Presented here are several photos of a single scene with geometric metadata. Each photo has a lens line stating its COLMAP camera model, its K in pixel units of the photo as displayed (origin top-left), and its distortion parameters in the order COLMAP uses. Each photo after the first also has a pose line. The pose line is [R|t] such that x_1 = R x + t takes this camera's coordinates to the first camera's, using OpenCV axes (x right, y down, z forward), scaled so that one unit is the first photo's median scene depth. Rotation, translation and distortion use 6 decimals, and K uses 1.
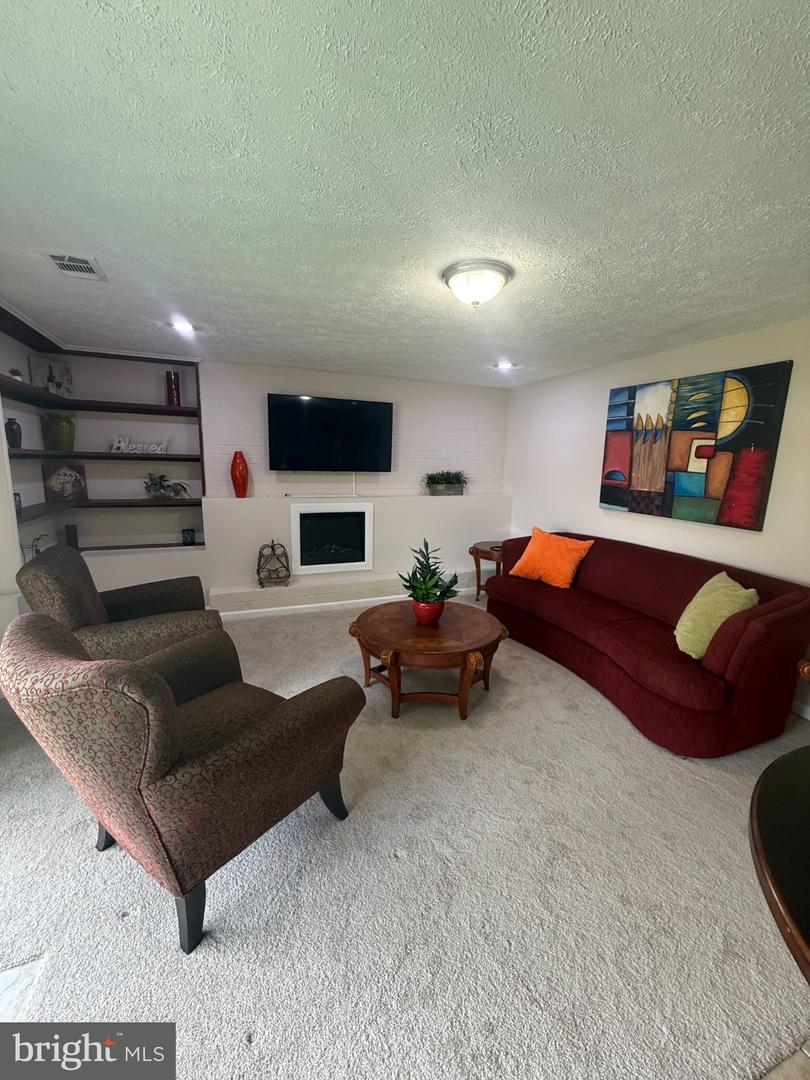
lens RADIAL K [[428.0, 0, 406.3], [0, 428.0, 537.8], [0, 0, 1]] dist [-0.001596, 0.000279]
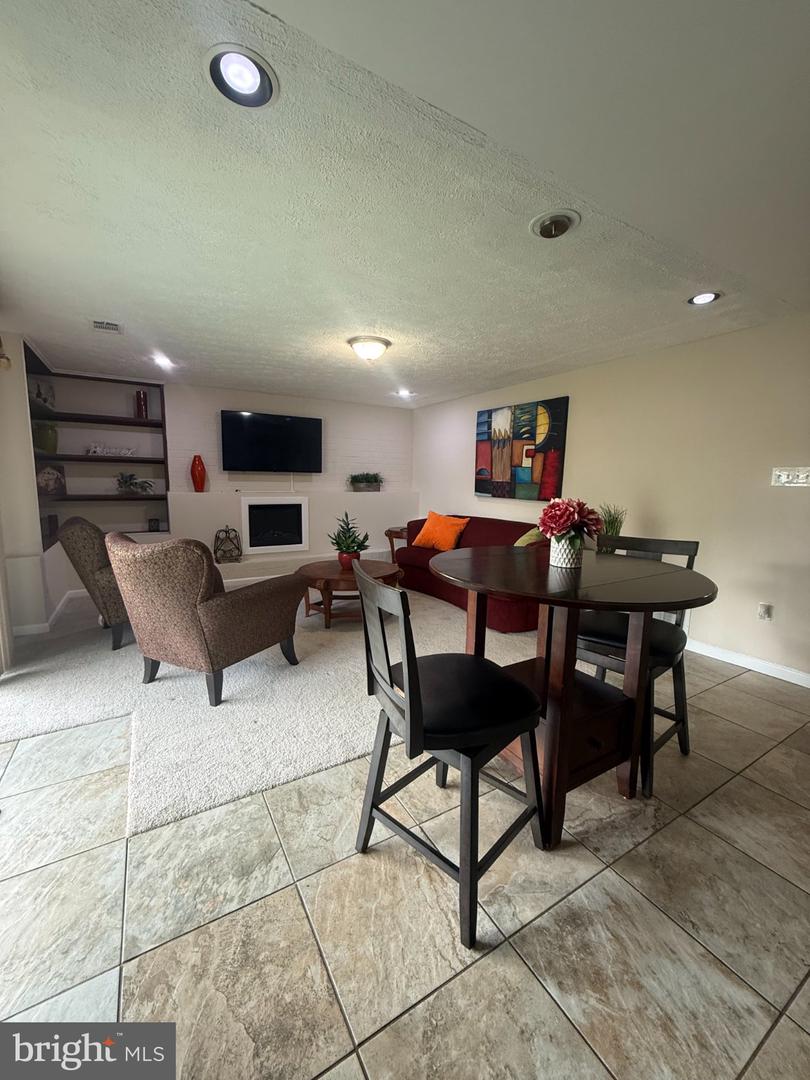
lens RADIAL K [[428.0, 0, 404.4], [0, 428.0, 539.1], [0, 0, 1]] dist [-0.001596, 0.000279]
pose [[0.988798, -0.026679, 0.146854, 0.020252], [0.031799, 0.998962, -0.032630, 0.121538], [-0.145831, 0.036934, 0.988620, -0.374540]]
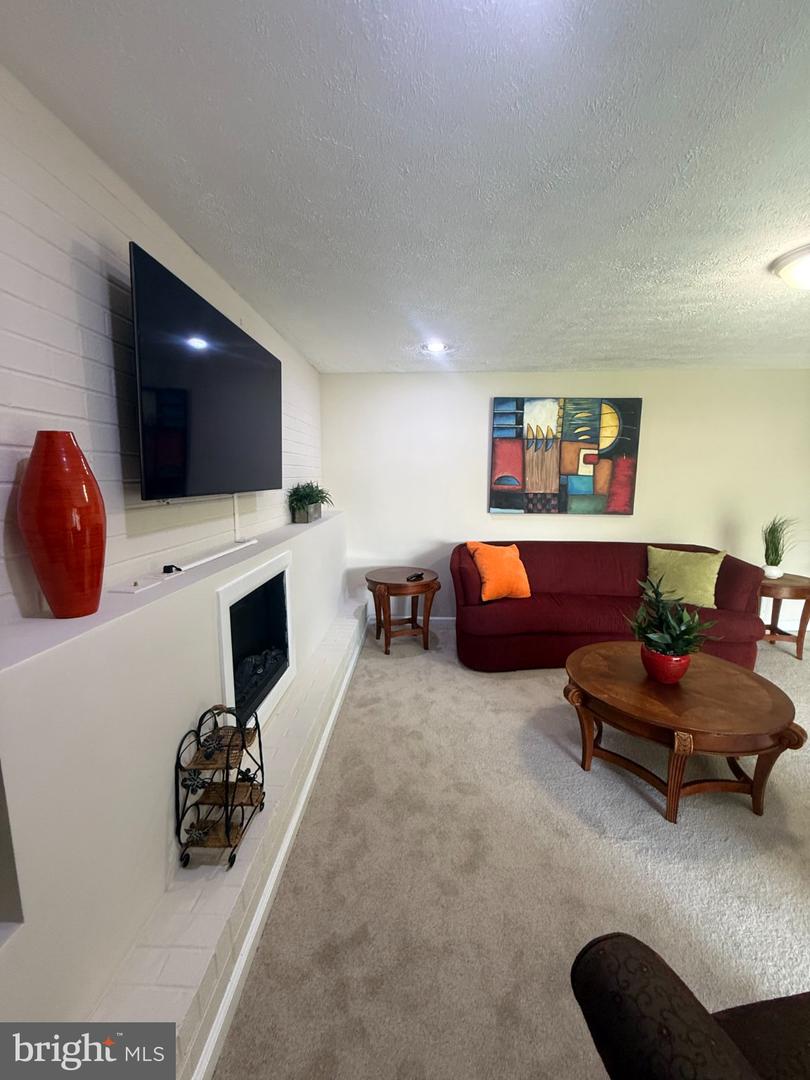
lens RADIAL K [[428.0, 0, 402.8], [0, 428.0, 540.3], [0, 0, 1]] dist [-0.001596, 0.000279]
pose [[0.416541, -0.154080, 0.895965, -0.625697], [0.169173, 0.981456, 0.090132, -0.150339], [-0.893238, 0.114029, 0.434883, 0.845652]]
